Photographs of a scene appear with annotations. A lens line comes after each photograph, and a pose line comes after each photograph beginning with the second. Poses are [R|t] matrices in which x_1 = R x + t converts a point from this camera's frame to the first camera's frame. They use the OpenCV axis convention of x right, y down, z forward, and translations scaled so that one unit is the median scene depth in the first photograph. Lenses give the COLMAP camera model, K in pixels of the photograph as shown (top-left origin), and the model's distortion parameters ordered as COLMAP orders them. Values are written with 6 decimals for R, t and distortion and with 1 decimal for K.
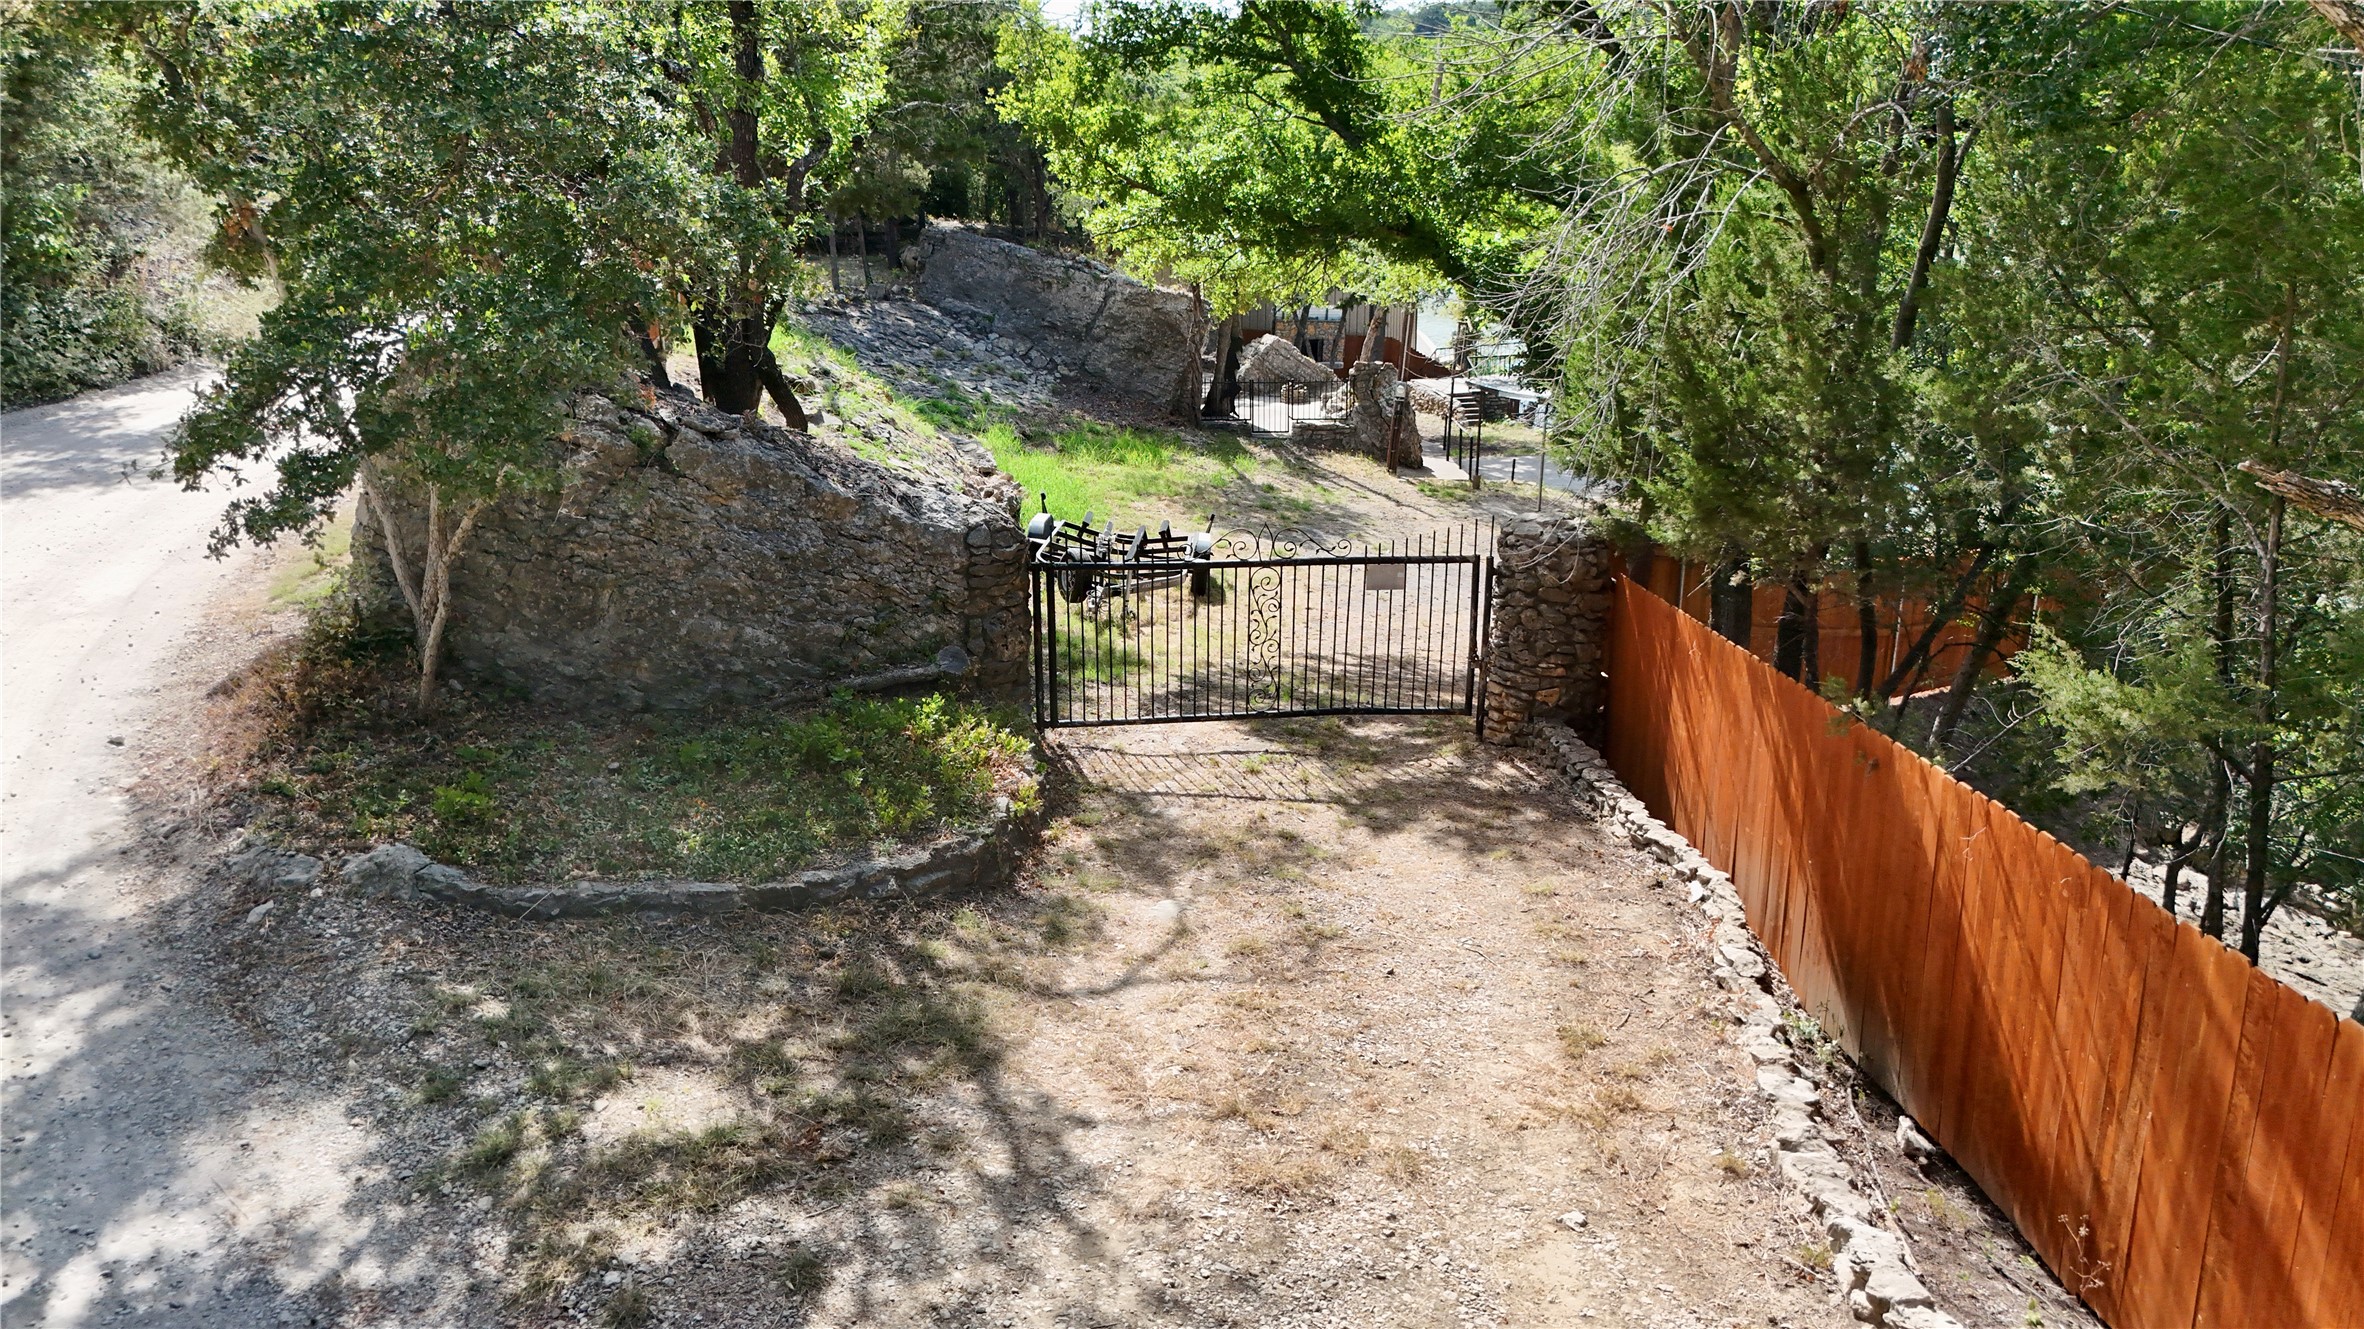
lens RADIAL K [[1754.0, 0, 1198.8], [0, 1754.0, 668.2], [0, 0, 1]] dist [0.057175, -0.052276]
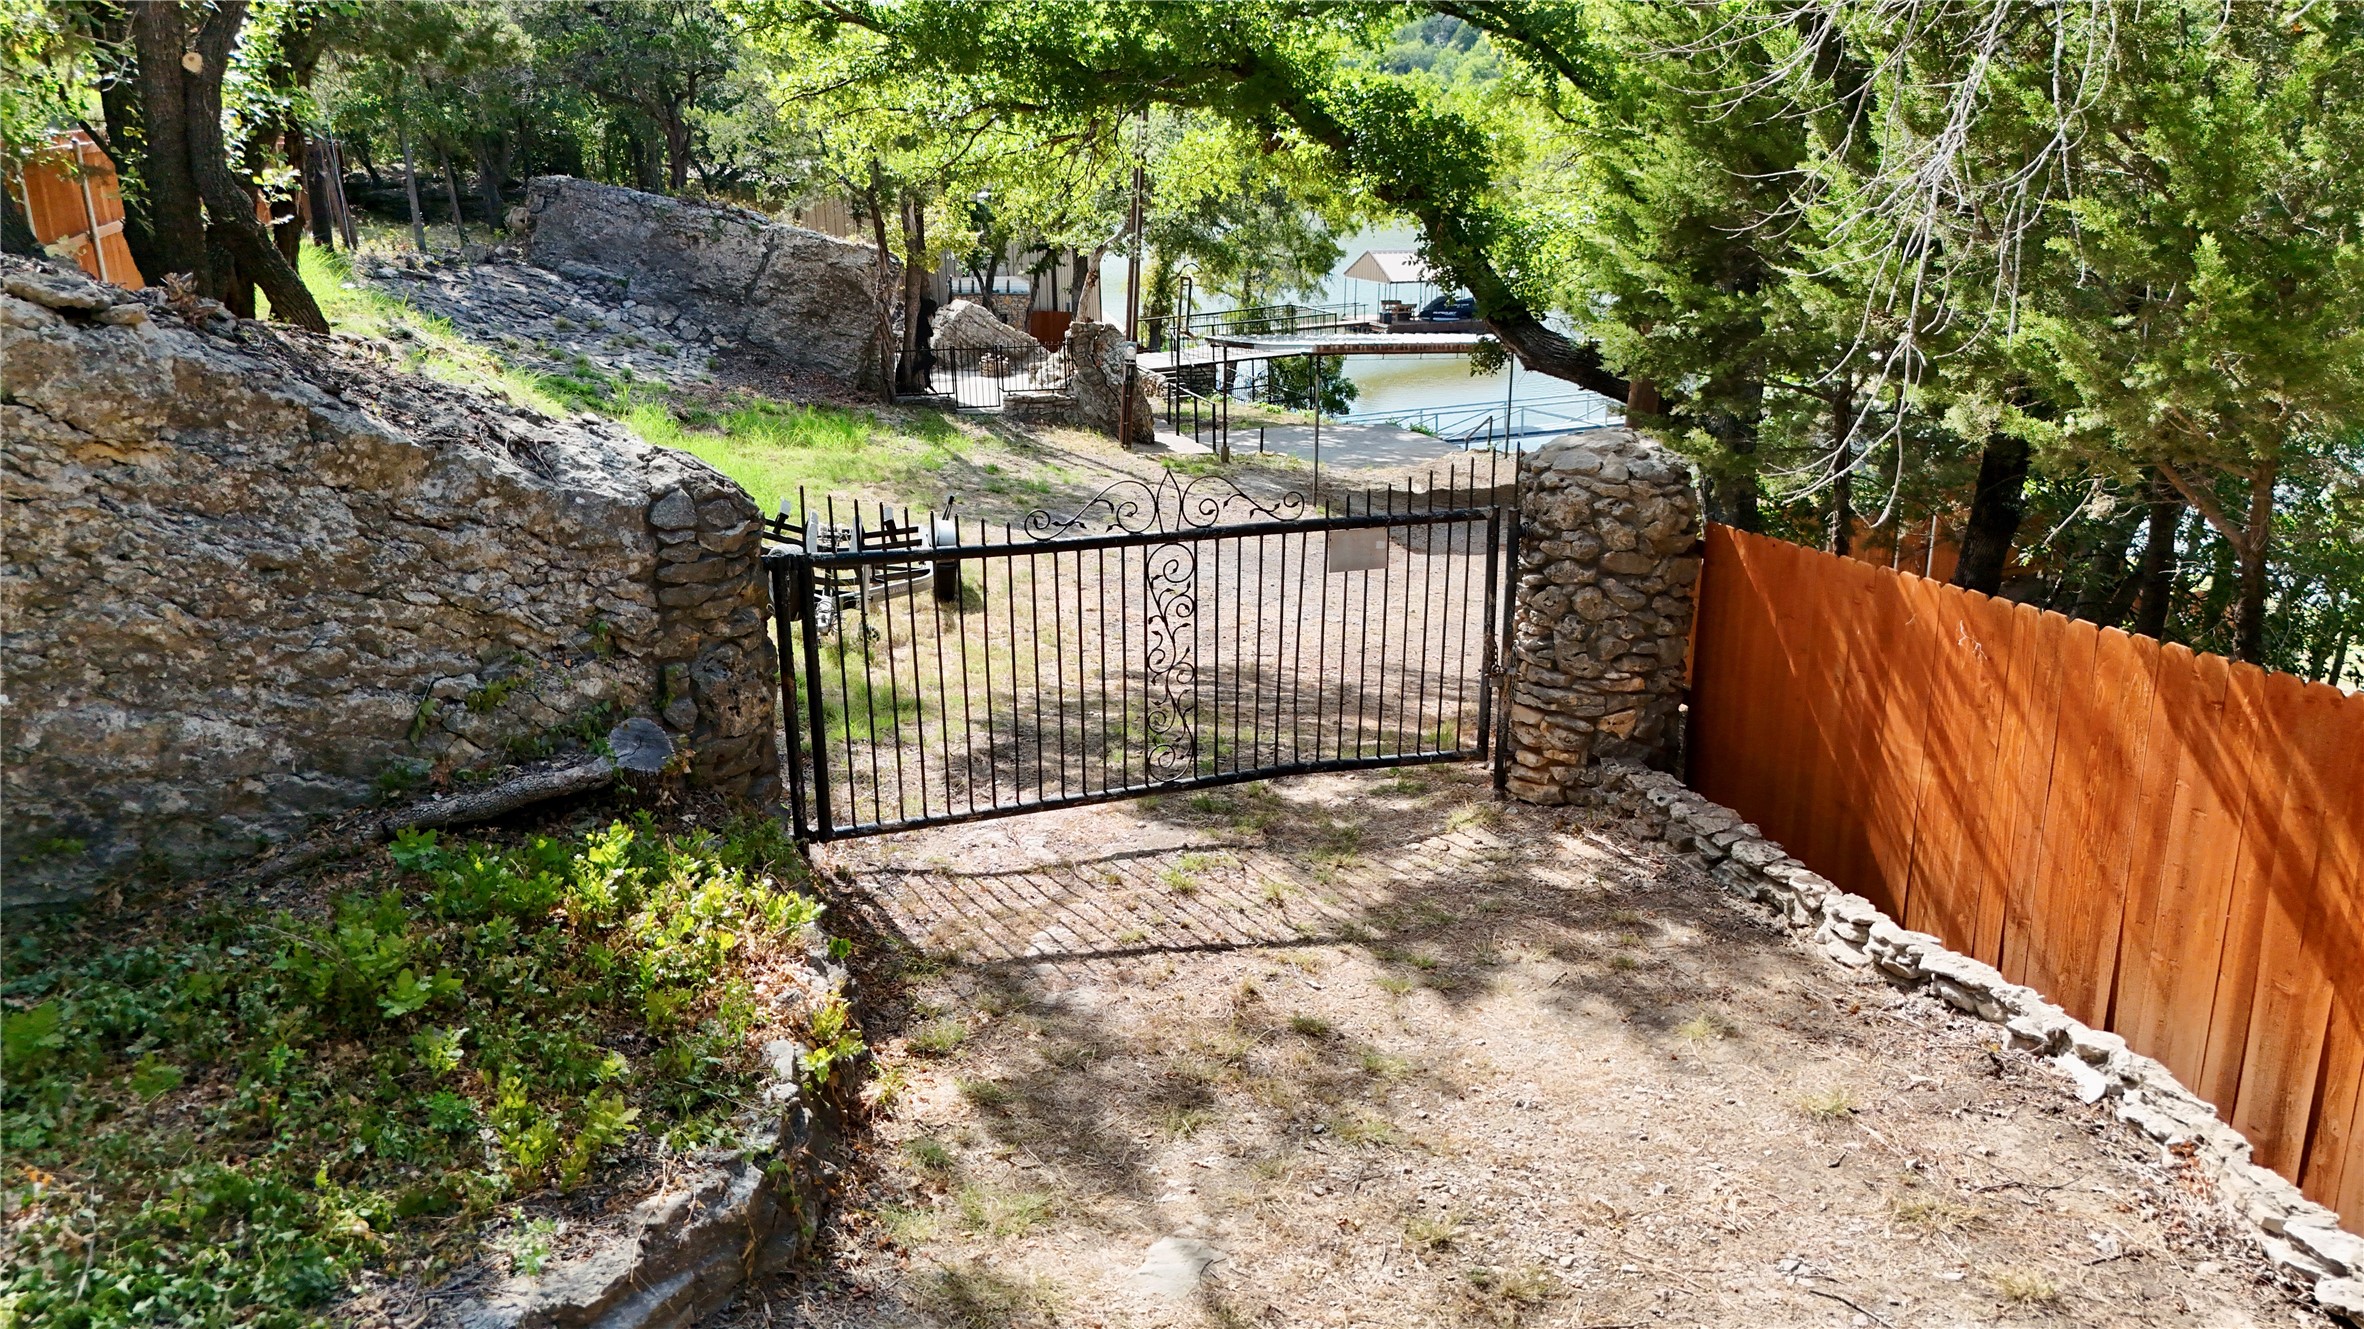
lens RADIAL K [[1754.0, 0, 1190.0], [0, 1754.0, 662.6], [0, 0, 1]] dist [0.057175, -0.052276]
pose [[0.980549, -0.066743, 0.184578, -0.071382], [0.067357, 0.997725, 0.002948, -0.019176], [-0.184355, 0.009542, 0.982813, 0.430973]]
